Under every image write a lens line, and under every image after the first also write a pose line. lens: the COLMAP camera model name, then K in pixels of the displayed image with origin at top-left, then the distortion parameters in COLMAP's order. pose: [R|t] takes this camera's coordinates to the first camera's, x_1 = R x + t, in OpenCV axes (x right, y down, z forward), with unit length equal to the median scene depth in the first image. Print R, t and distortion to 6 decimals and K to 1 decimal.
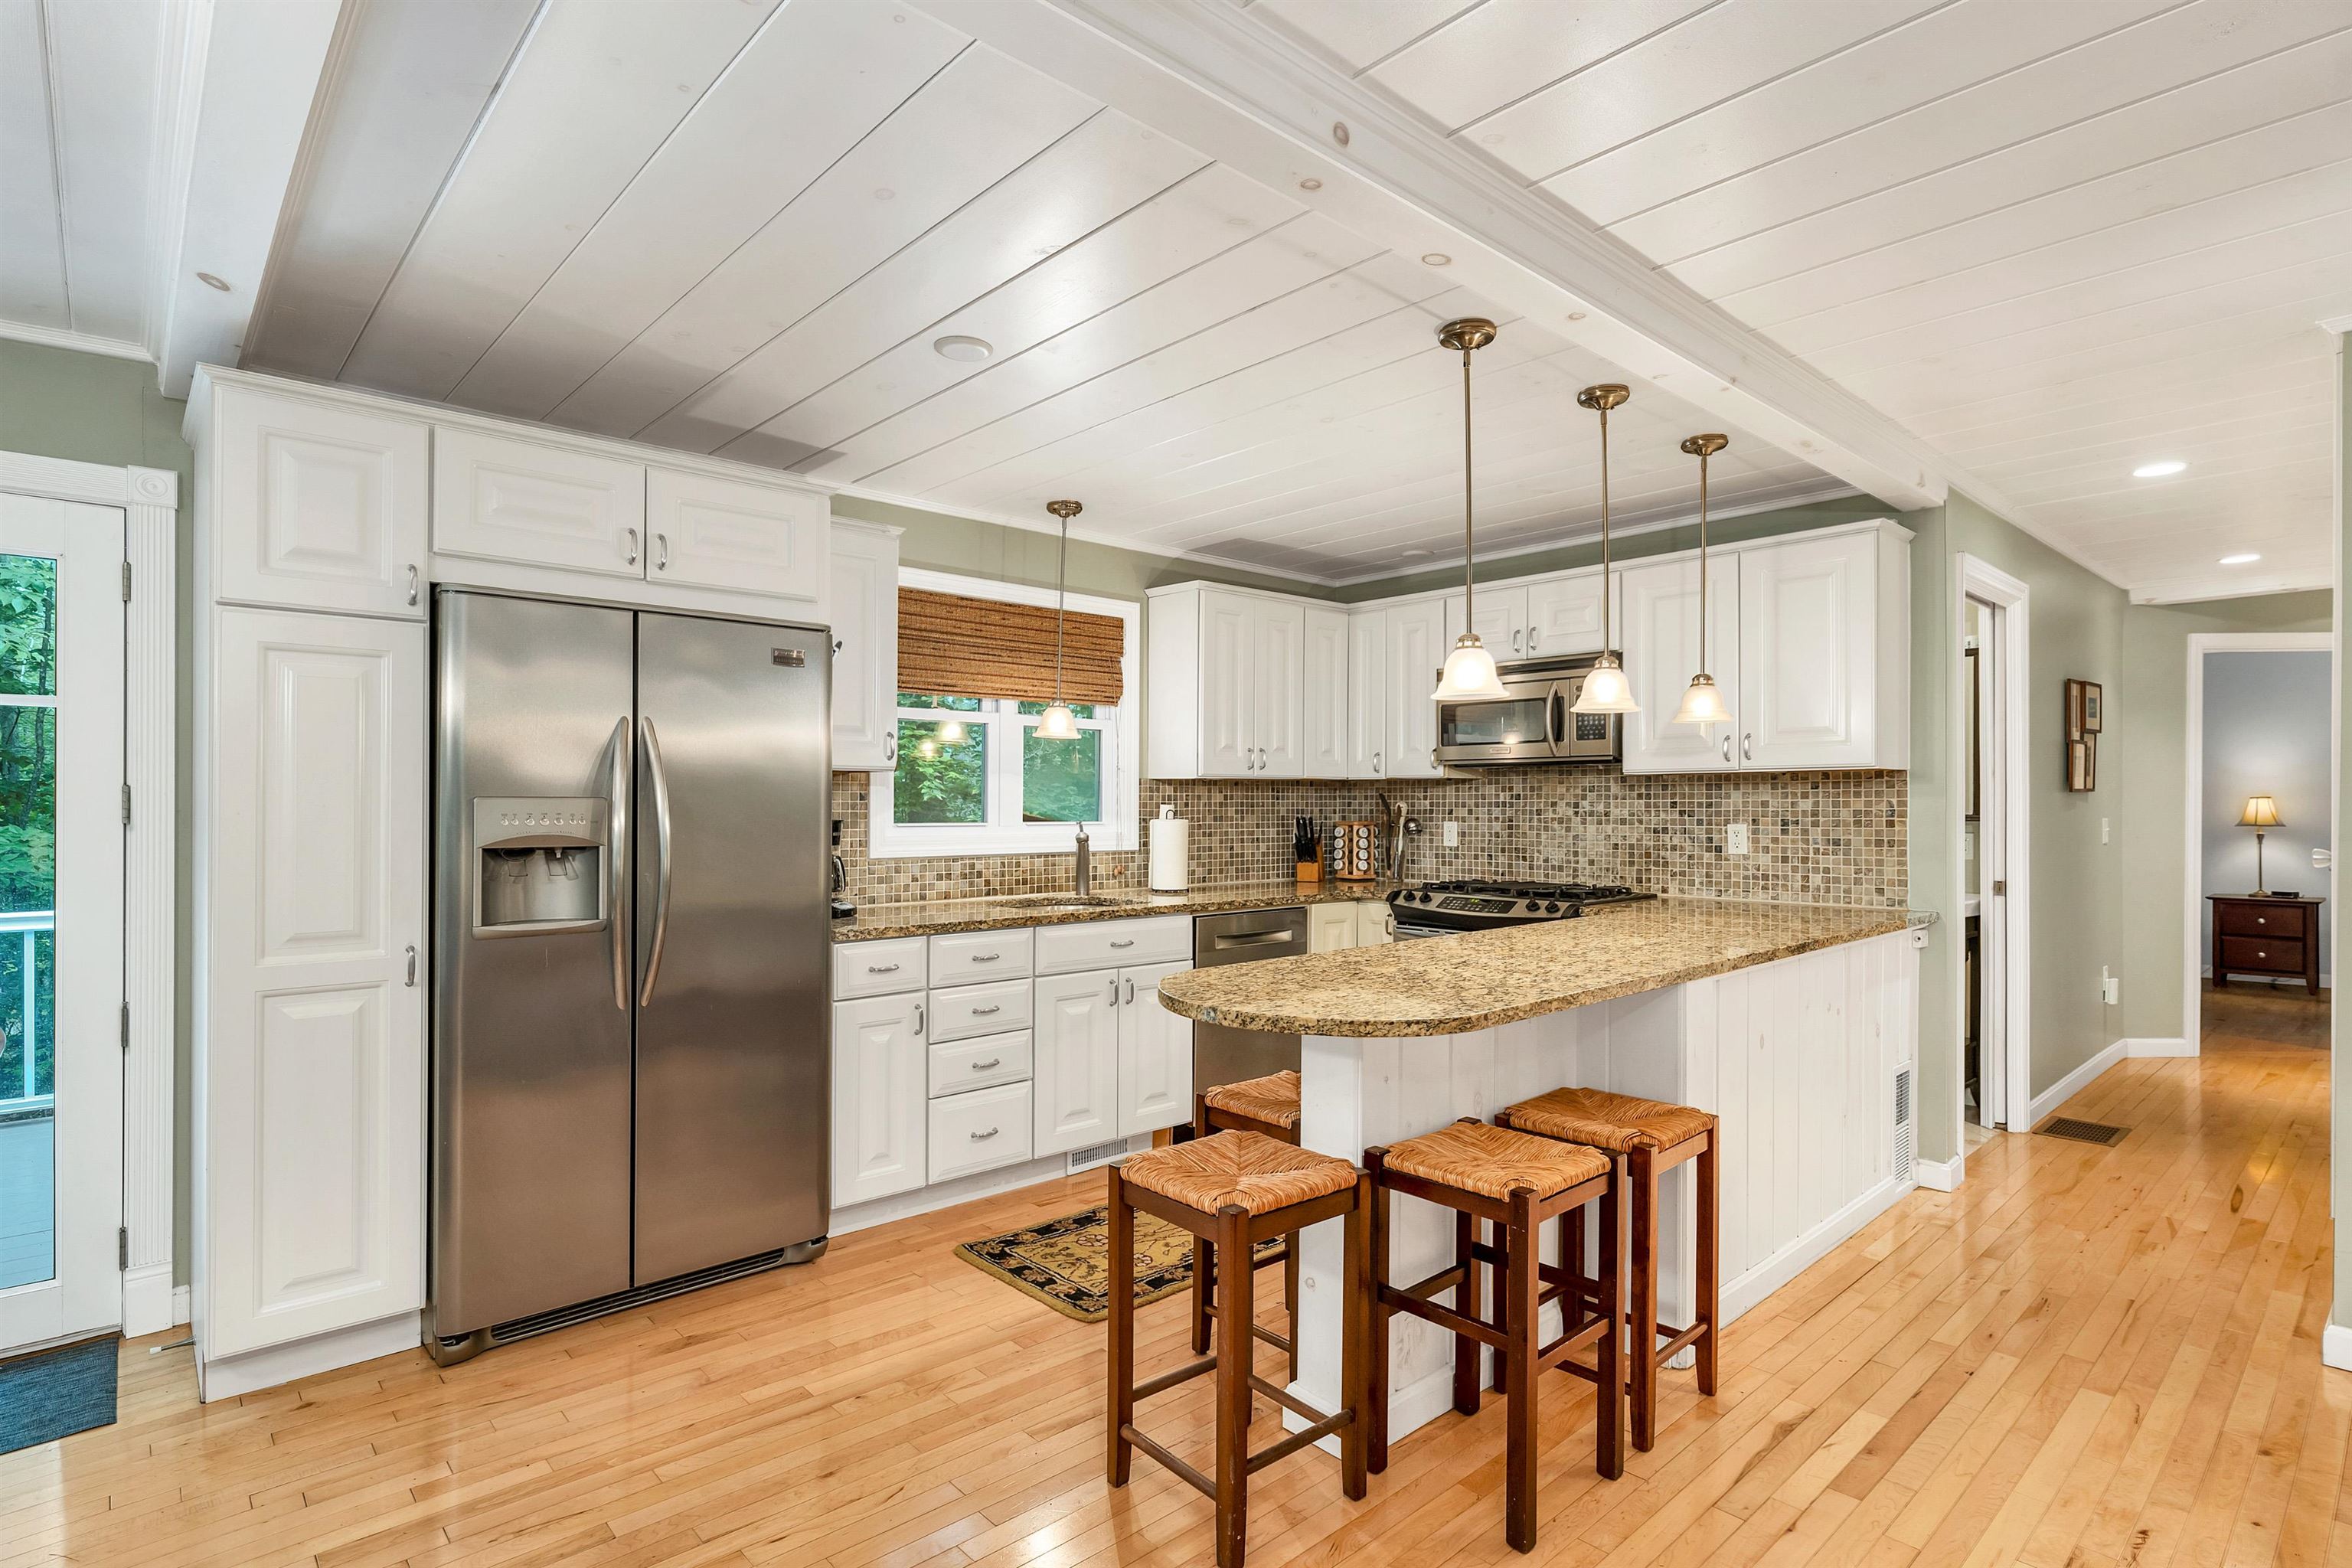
lens RADIAL K [[1167.4, 0, 1123.0], [0, 1167.4, 797.2], [0, 0, 1]] dist [-0.001673, -0.001510]
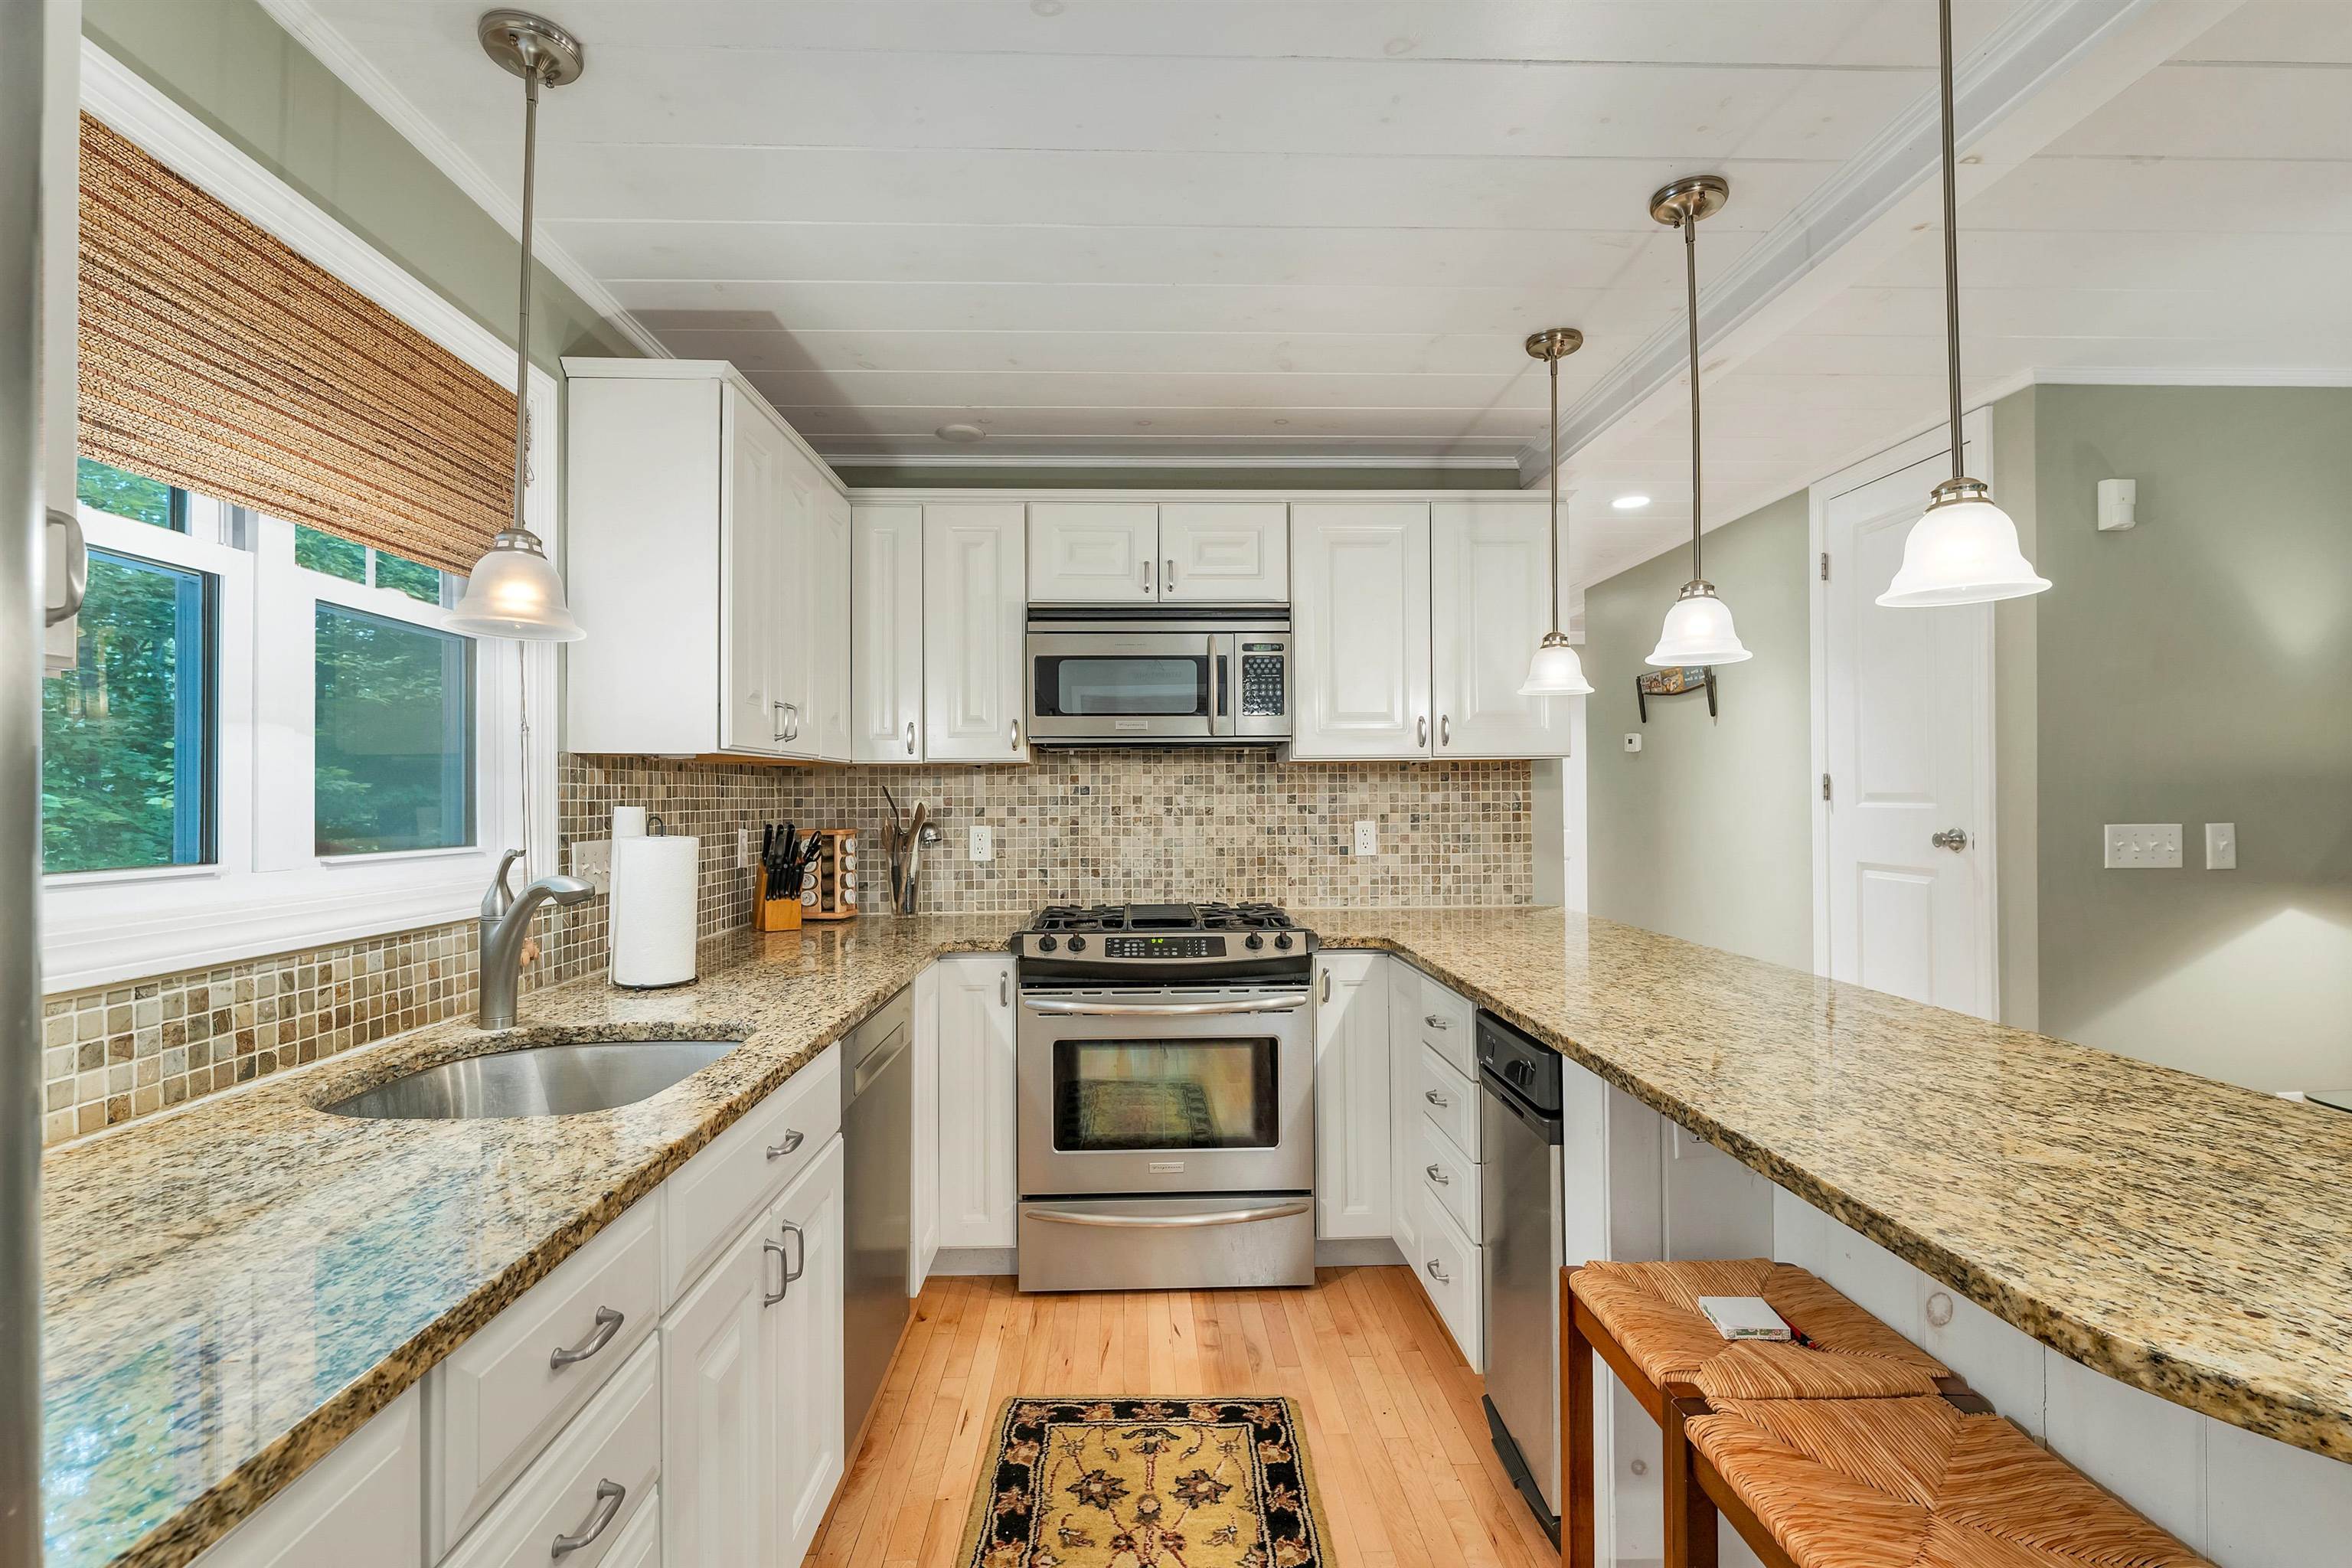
lens RADIAL K [[1128.6, 0, 1239.3], [0, 1128.6, 789.0], [0, 0, 1]] dist [0.005363, -0.001649]
pose [[0.620635, 0.000360, 0.784099, -0.211055], [0.003734, 0.999987, -0.003414, 0.002018], [-0.784090, 0.005047, 0.620626, 0.612033]]
